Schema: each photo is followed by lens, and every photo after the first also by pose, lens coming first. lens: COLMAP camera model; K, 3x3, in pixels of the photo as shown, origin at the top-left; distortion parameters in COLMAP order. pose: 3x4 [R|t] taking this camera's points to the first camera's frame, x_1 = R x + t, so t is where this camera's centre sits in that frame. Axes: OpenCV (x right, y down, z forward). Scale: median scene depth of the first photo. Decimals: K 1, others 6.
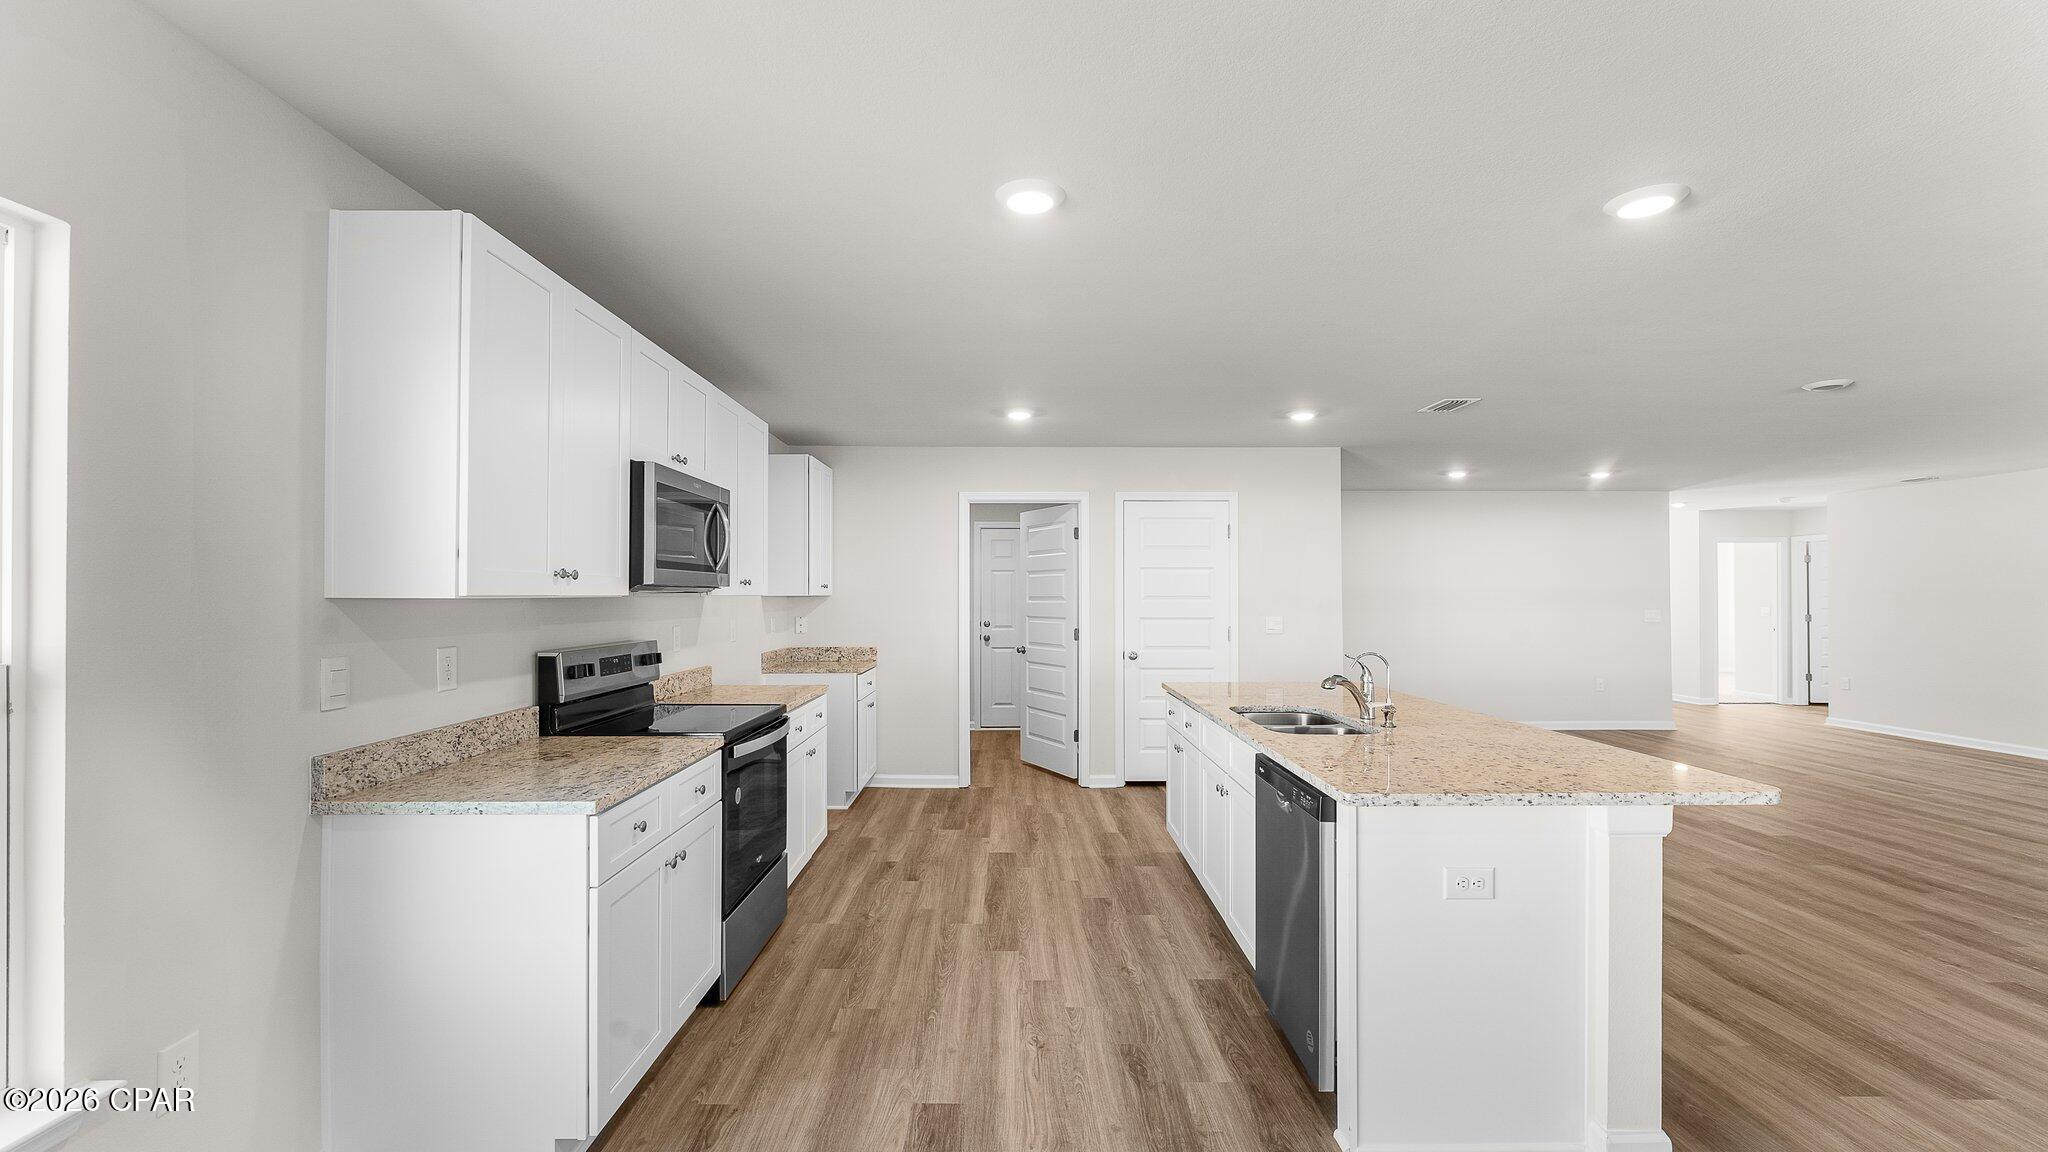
lens RADIAL K [[819.0, 0, 1021.6], [0, 819.0, 583.1], [0, 0, 1]] dist [-0.000353, 0.000131]
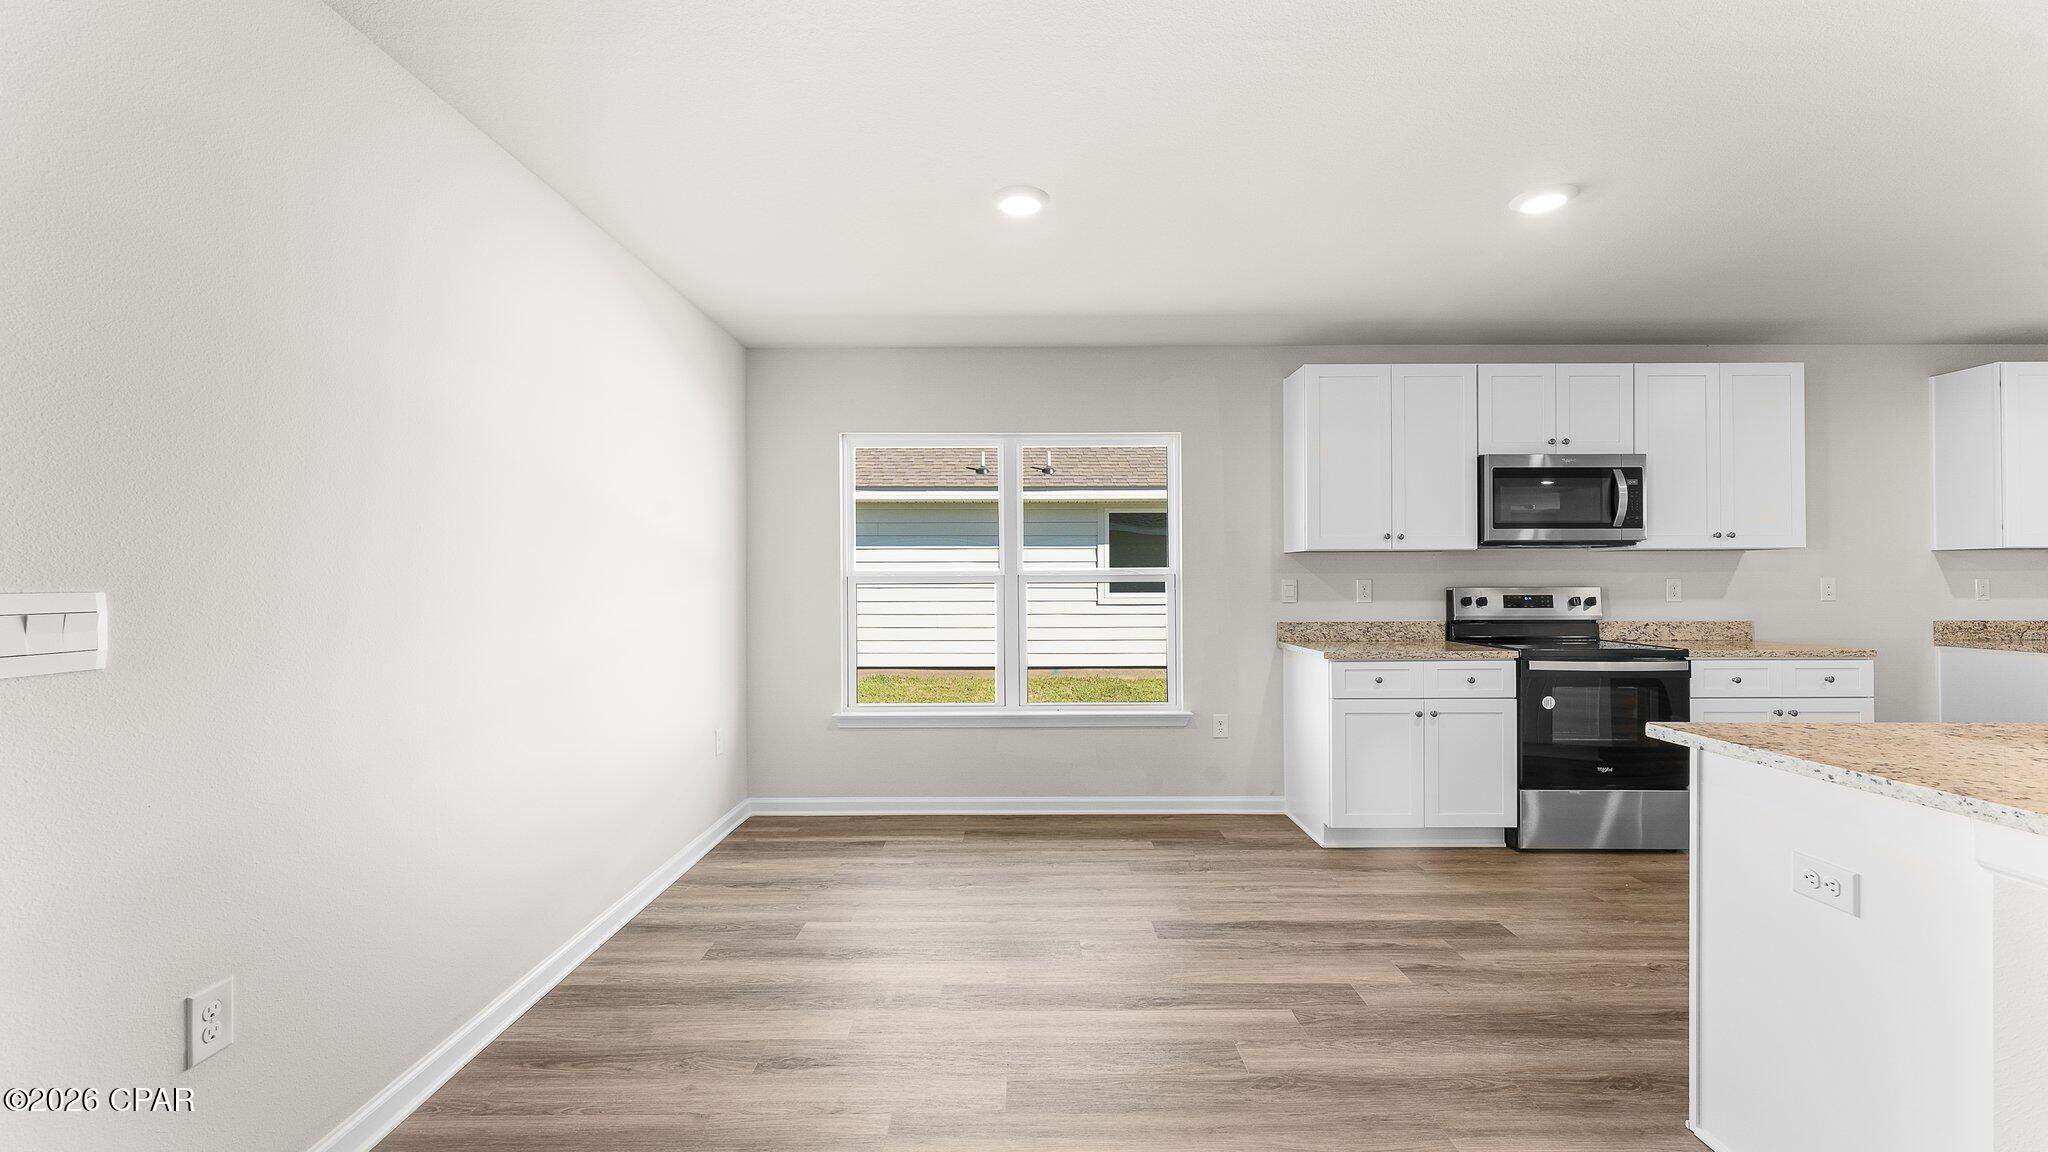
lens RADIAL K [[819.0, 0, 1028.2], [0, 819.0, 569.3], [0, 0, 1]] dist [-0.000353, 0.000131]
pose [[0.006165, -0.011731, -0.999912, 1.101508], [0.021399, 0.999704, -0.011596, 0.059237], [0.999752, -0.021325, 0.006414, 0.224838]]
